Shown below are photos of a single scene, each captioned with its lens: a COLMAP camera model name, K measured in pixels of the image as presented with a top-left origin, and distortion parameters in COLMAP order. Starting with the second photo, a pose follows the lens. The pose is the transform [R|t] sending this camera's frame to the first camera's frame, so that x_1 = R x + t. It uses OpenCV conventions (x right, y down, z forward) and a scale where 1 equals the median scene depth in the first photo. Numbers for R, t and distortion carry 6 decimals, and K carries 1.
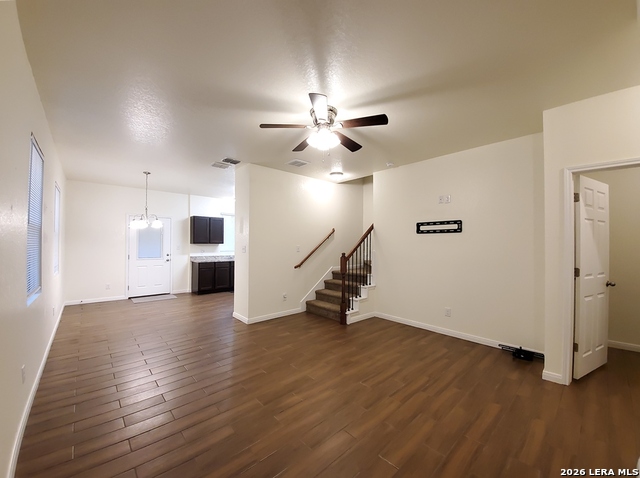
lens RADIAL K [[256.7, 0, 313.8], [0, 256.7, 238.3], [0, 0, 1]] dist [-0.007003, -0.001859]
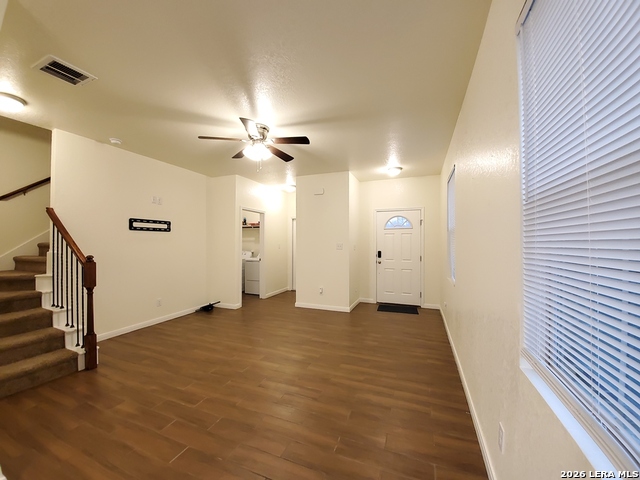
lens RADIAL K [[256.7, 0, 317.6], [0, 256.7, 242.0], [0, 0, 1]] dist [-0.007003, -0.001859]
pose [[-0.448437, -0.000822, 0.893814, -0.773314], [-0.009413, 0.999948, -0.003803, 0.022612], [-0.893765, -0.010118, -0.448422, 0.877816]]
